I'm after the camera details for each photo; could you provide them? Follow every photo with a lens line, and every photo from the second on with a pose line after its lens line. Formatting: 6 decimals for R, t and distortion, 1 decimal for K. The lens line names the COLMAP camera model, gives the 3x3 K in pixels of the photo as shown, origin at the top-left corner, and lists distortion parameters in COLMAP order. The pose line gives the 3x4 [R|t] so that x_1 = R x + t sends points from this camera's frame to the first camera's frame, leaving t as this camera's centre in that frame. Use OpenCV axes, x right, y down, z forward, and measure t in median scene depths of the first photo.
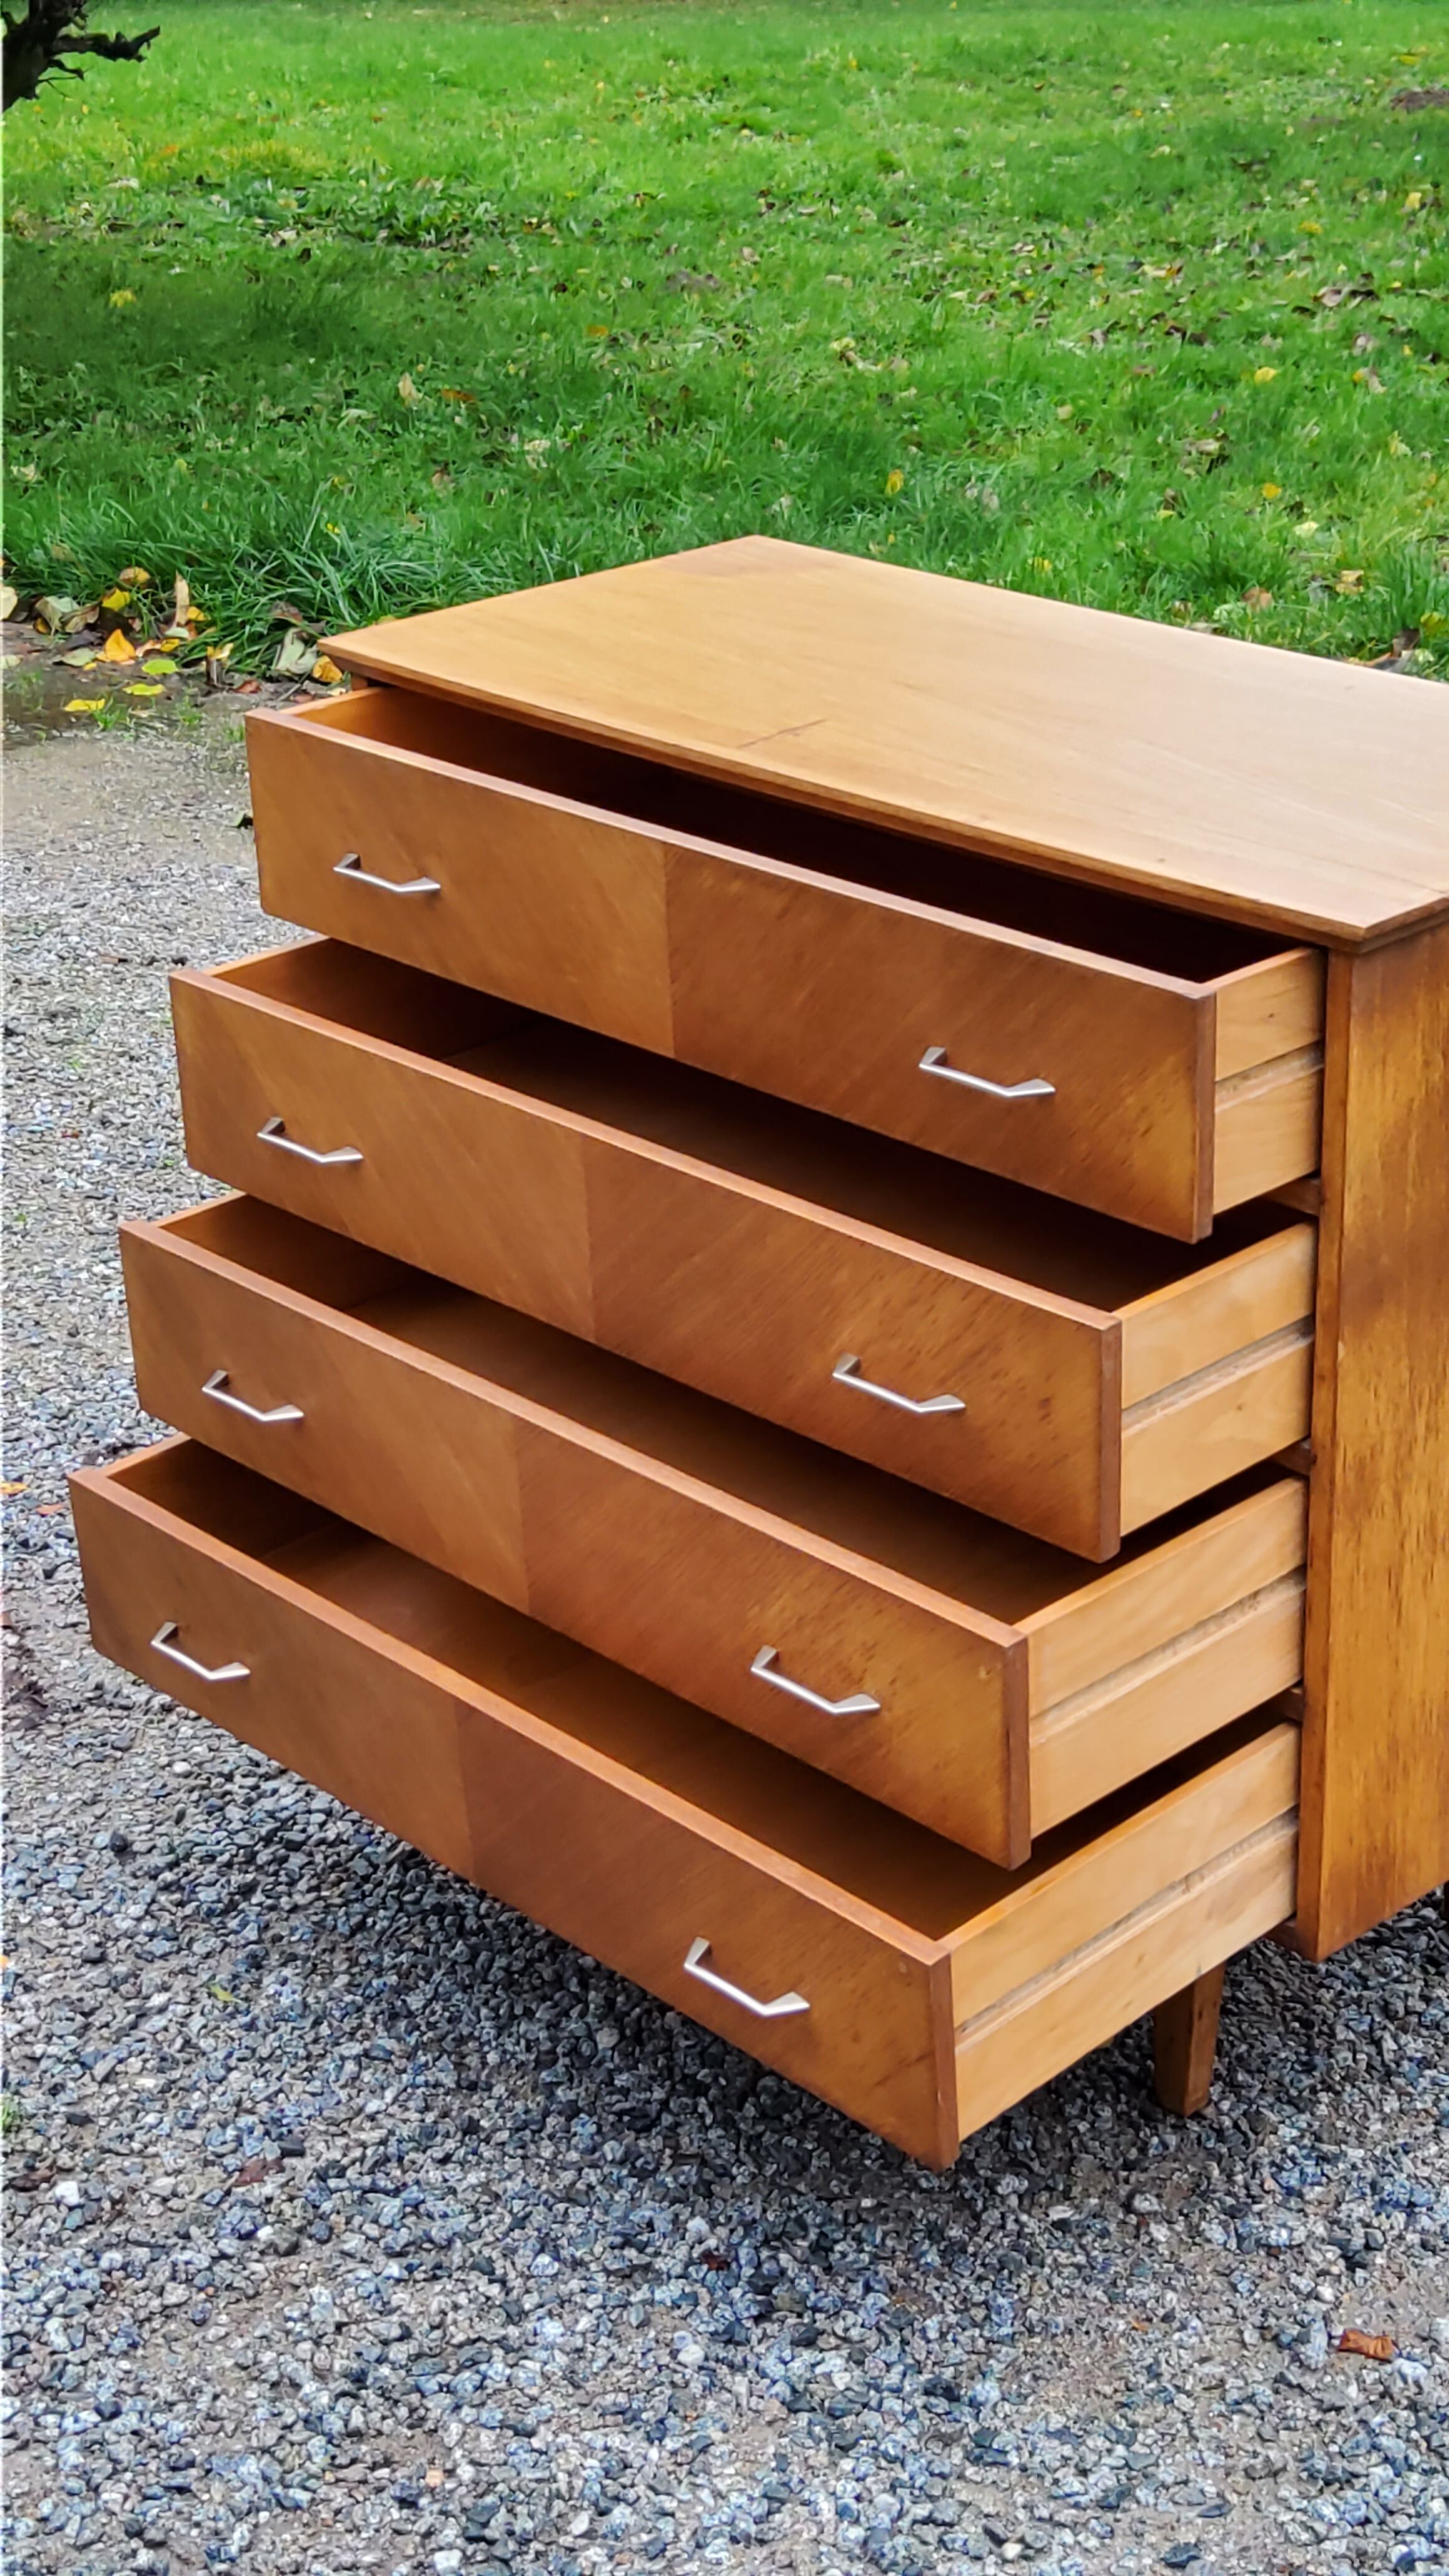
lens RADIAL K [[3828.8, 0, 734.5], [0, 3828.8, 1243.8], [0, 0, 1]] dist [0.105568, 0.000000]
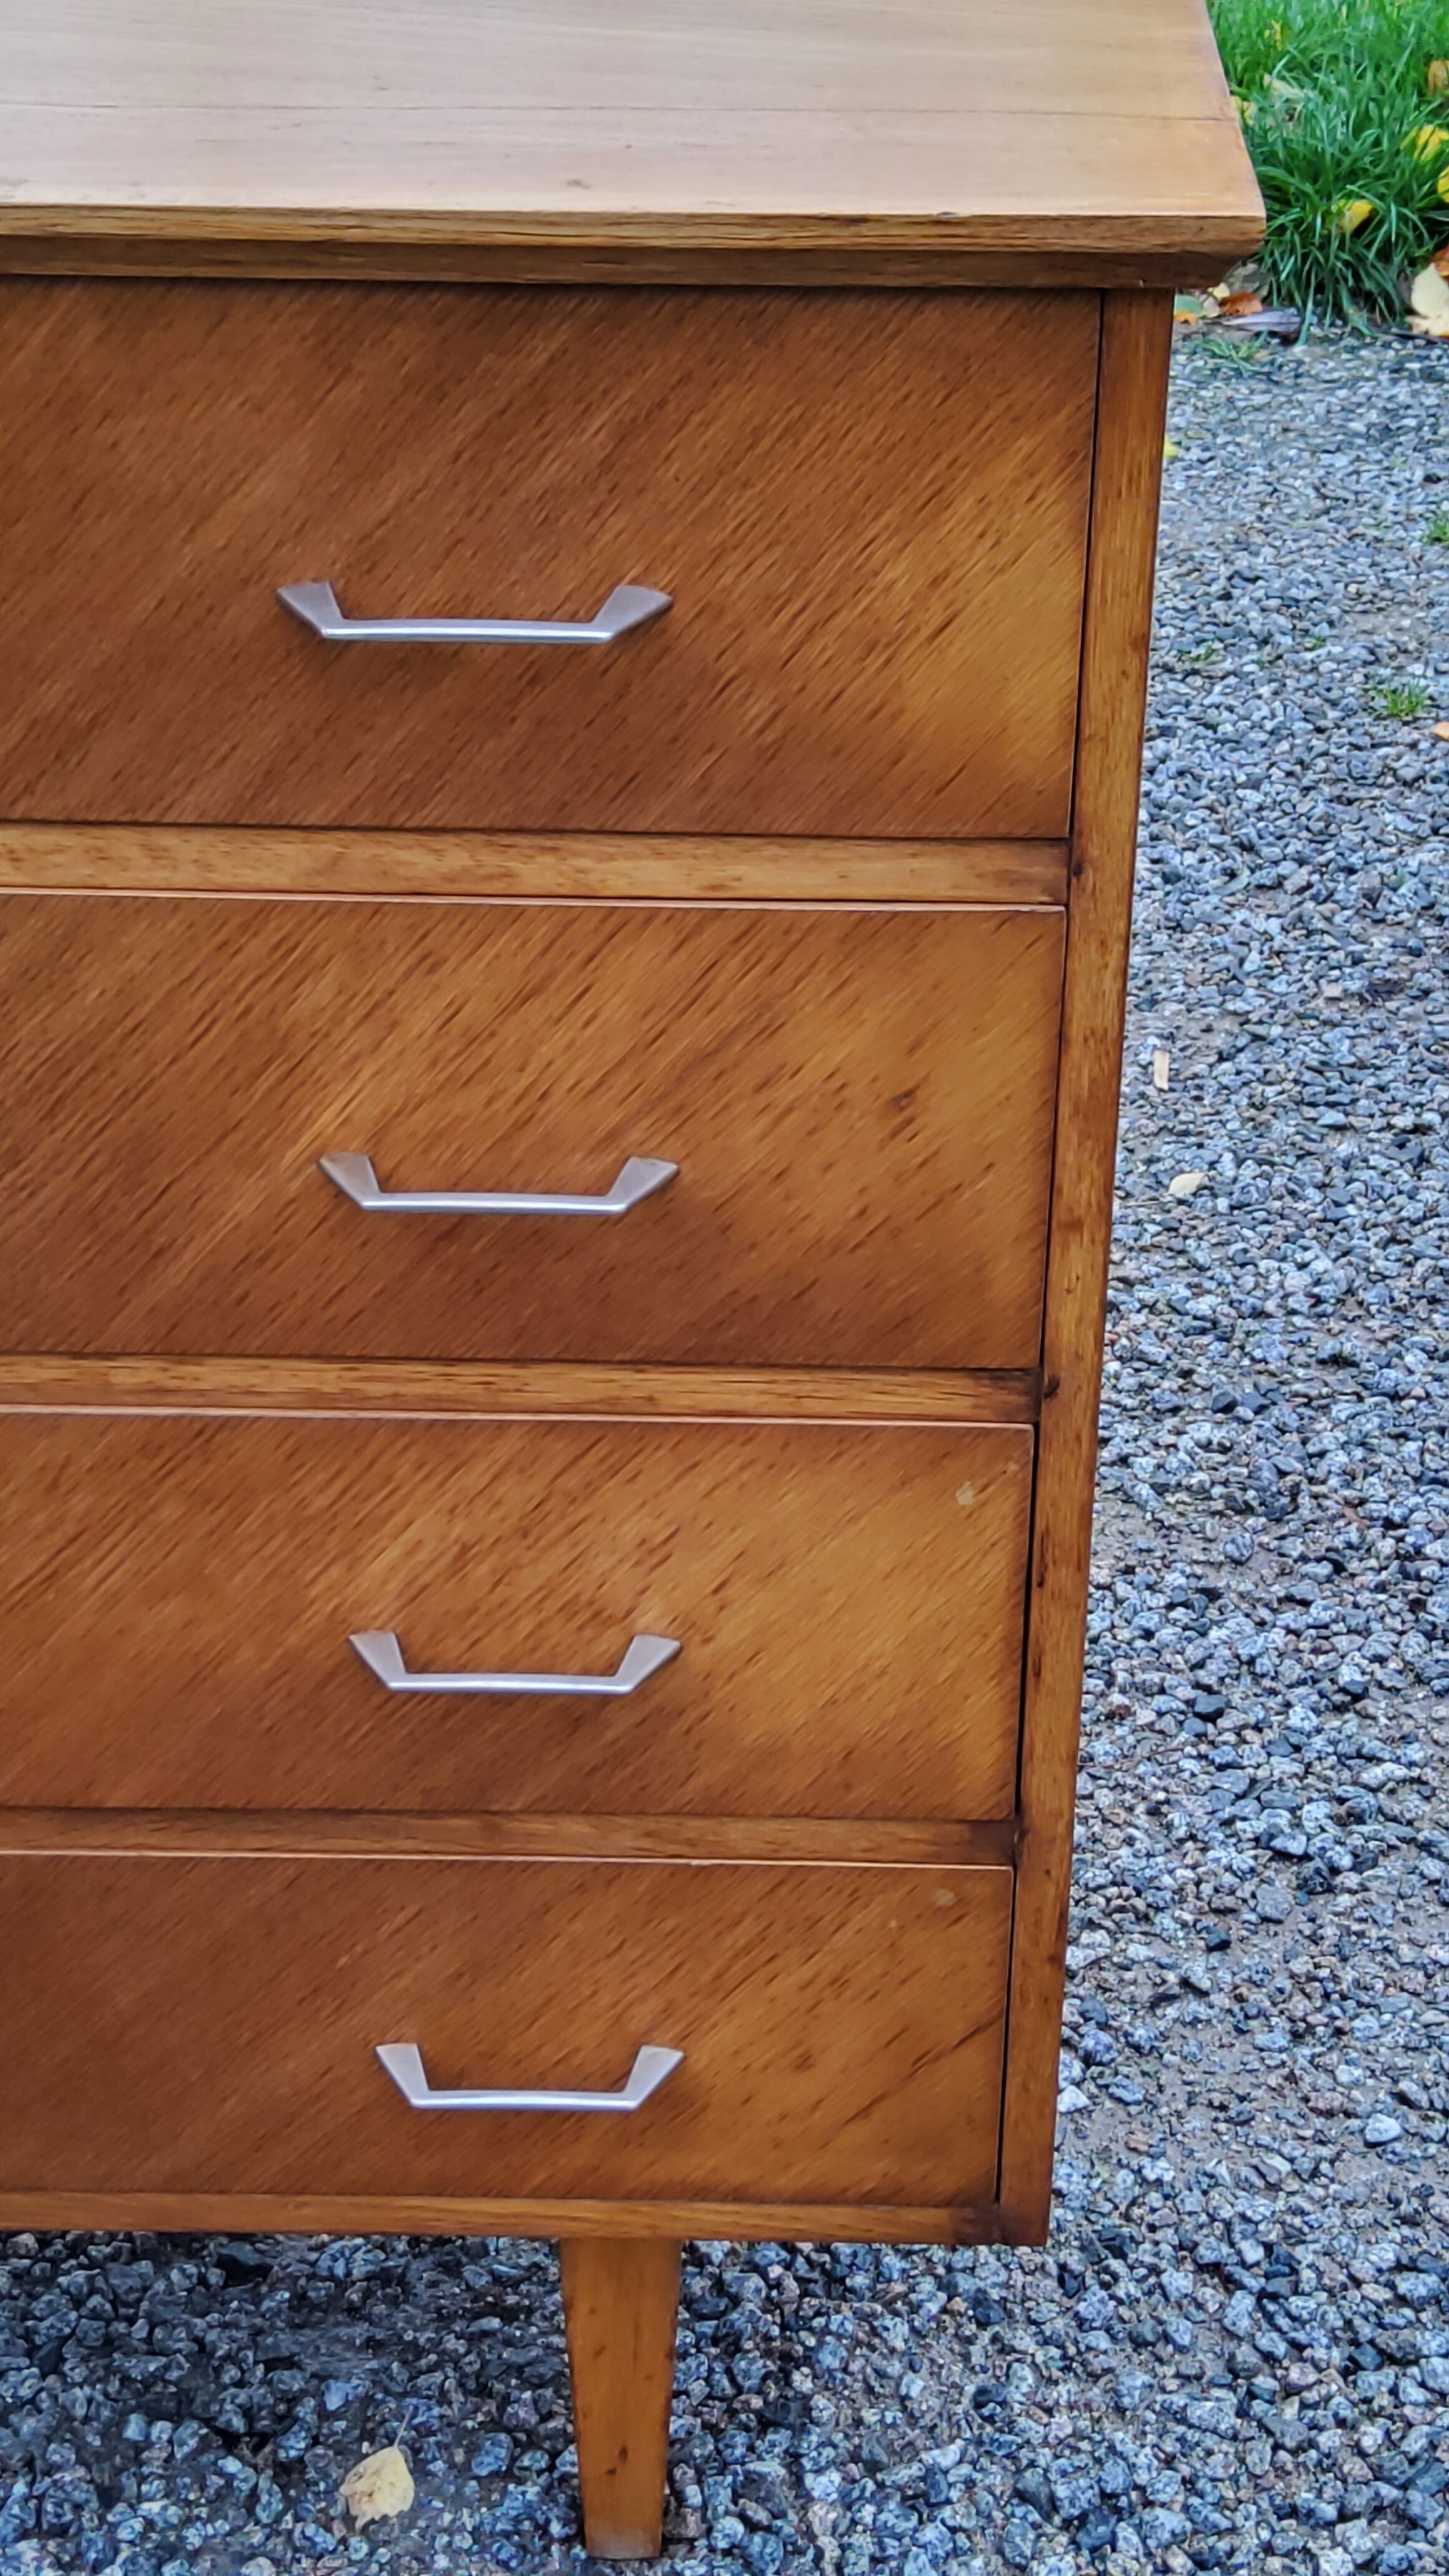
lens RADIAL K [[3828.8, 0, 720.7], [0, 3828.8, 1250.4], [0, 0, 1]] dist [0.105568, 0.000000]
pose [[0.706783, -0.357547, 0.610425, -0.139298], [0.262985, 0.933832, 0.242480, -0.073747], [-0.656732, -0.010848, 0.754046, 0.557256]]
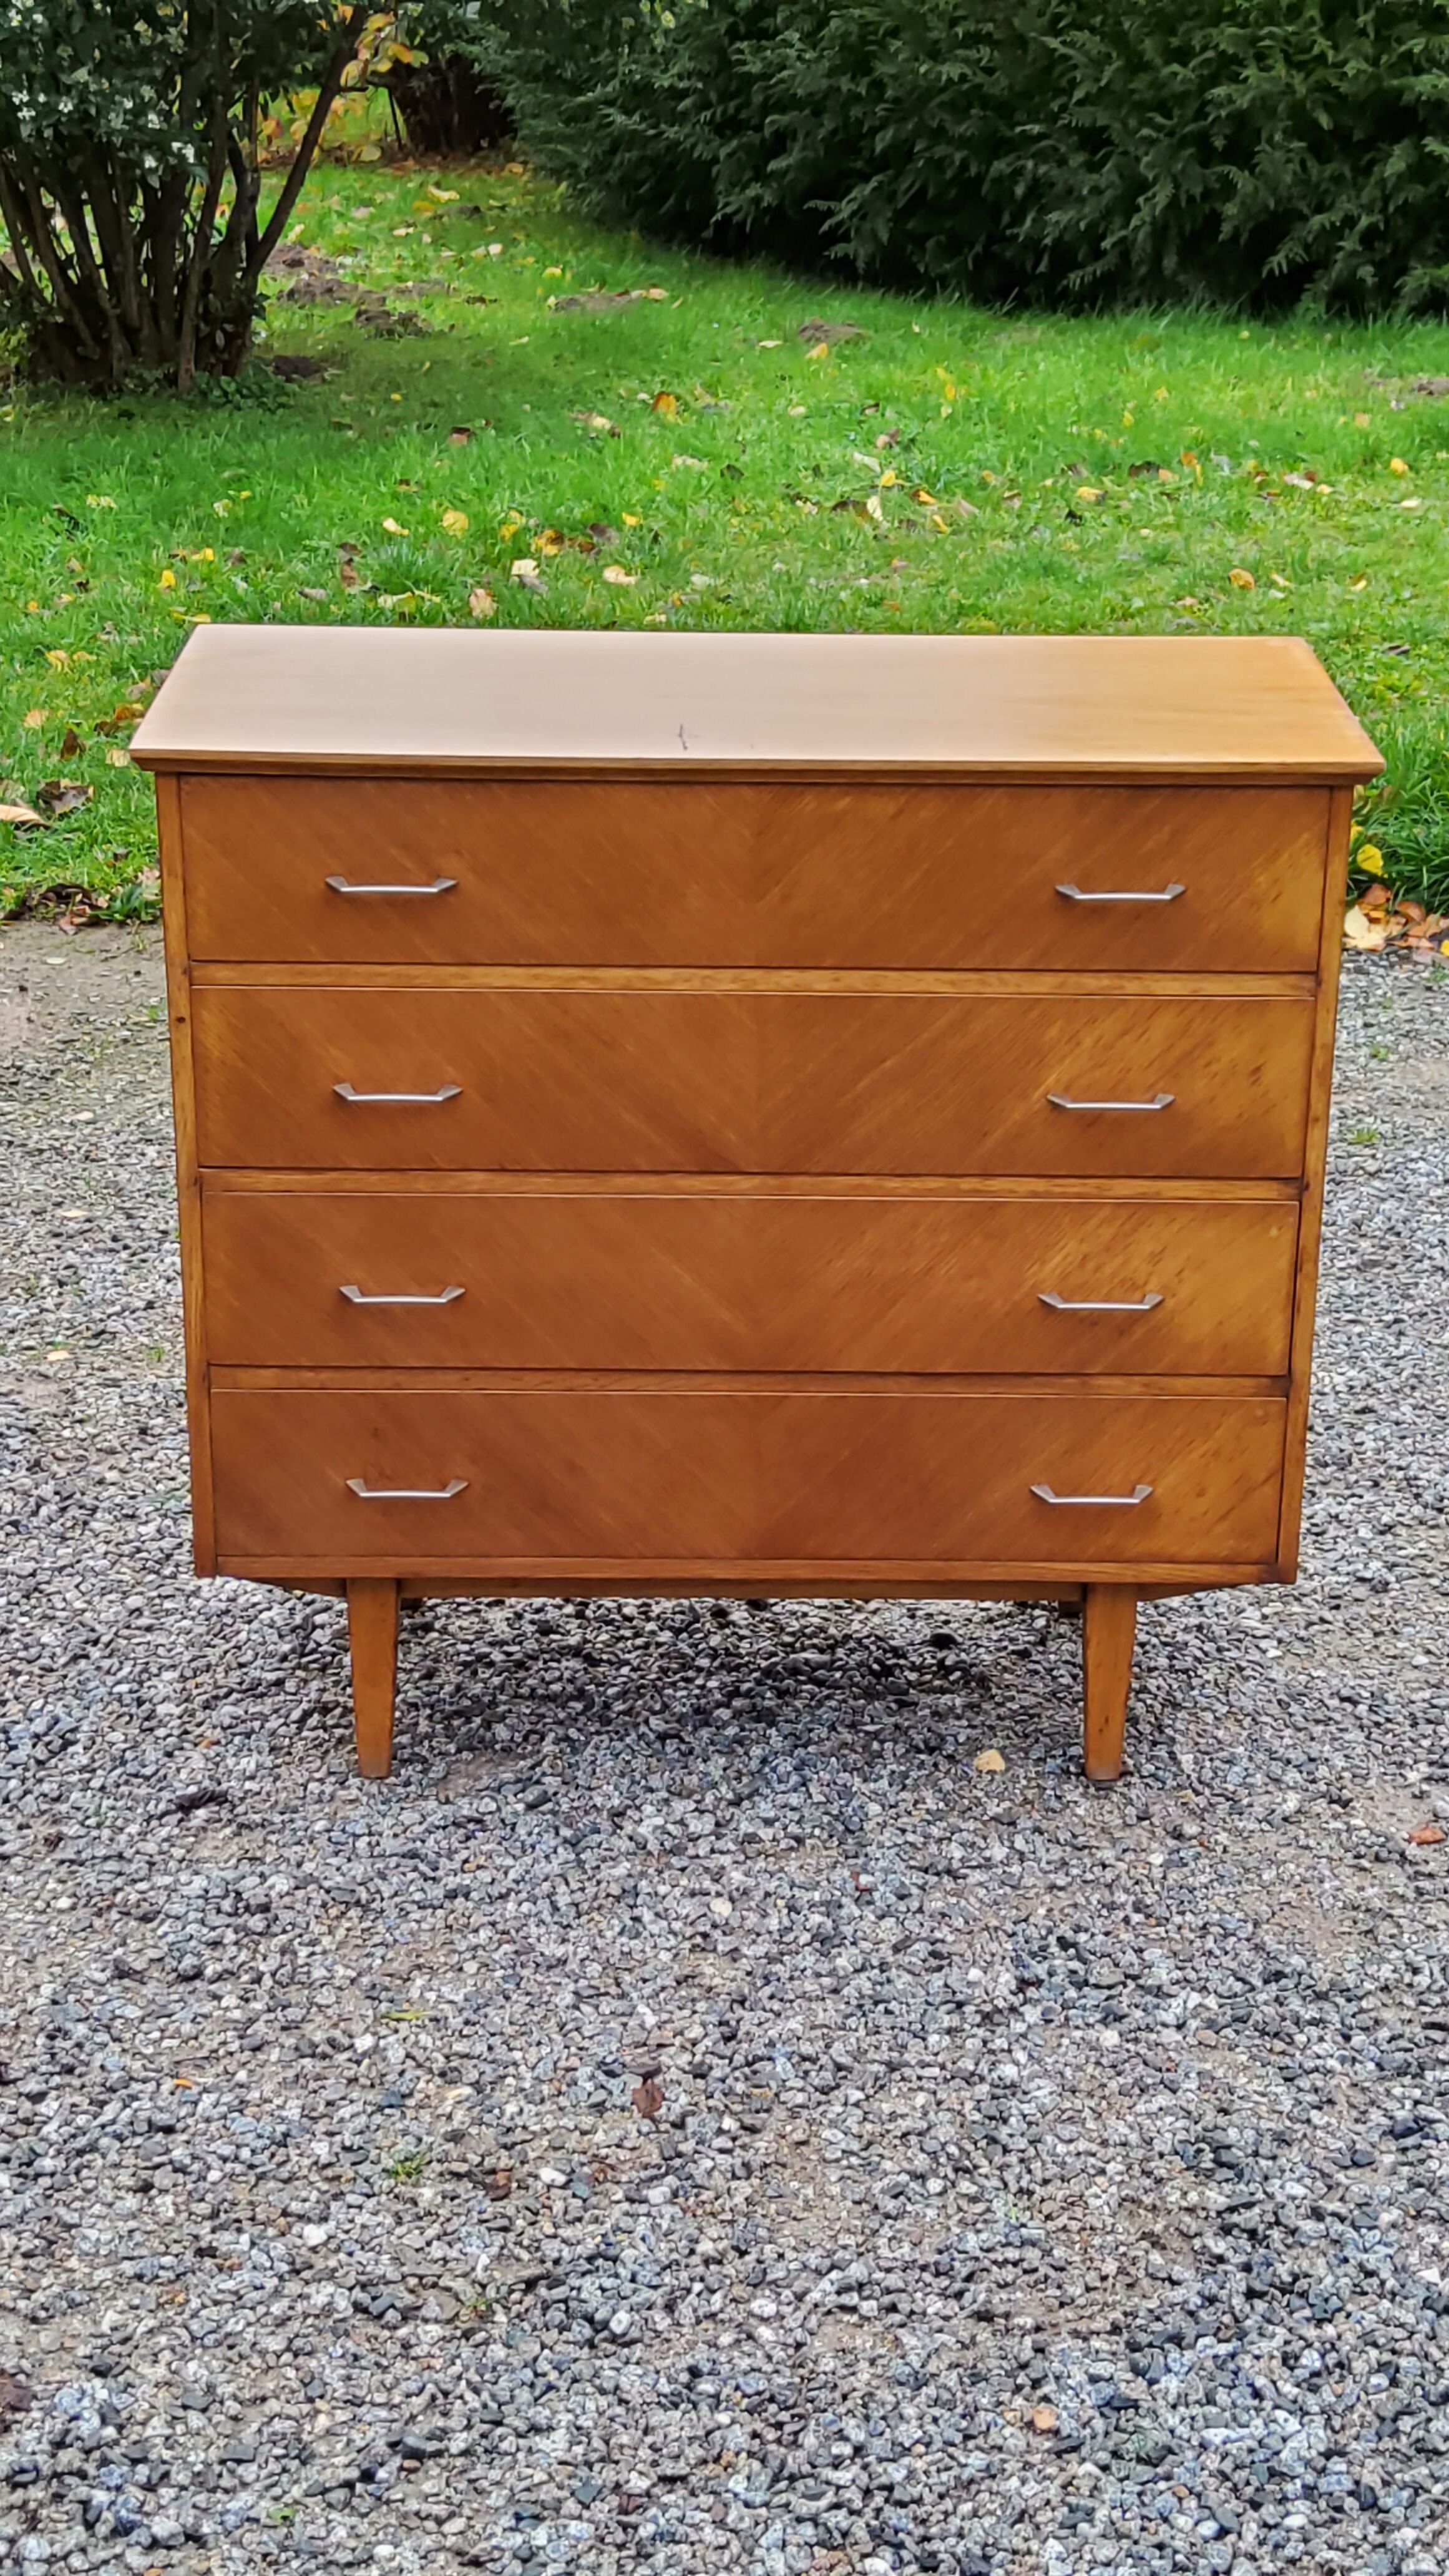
lens RADIAL K [[3828.8, 0, 727.6], [0, 3828.8, 1247.4], [0, 0, 1]] dist [0.105568, 0.000000]
pose [[0.683128, -0.236324, 0.691004, -0.755758], [0.264304, 0.962058, 0.067733, -0.055013], [-0.680793, 0.136364, 0.719670, 0.158779]]
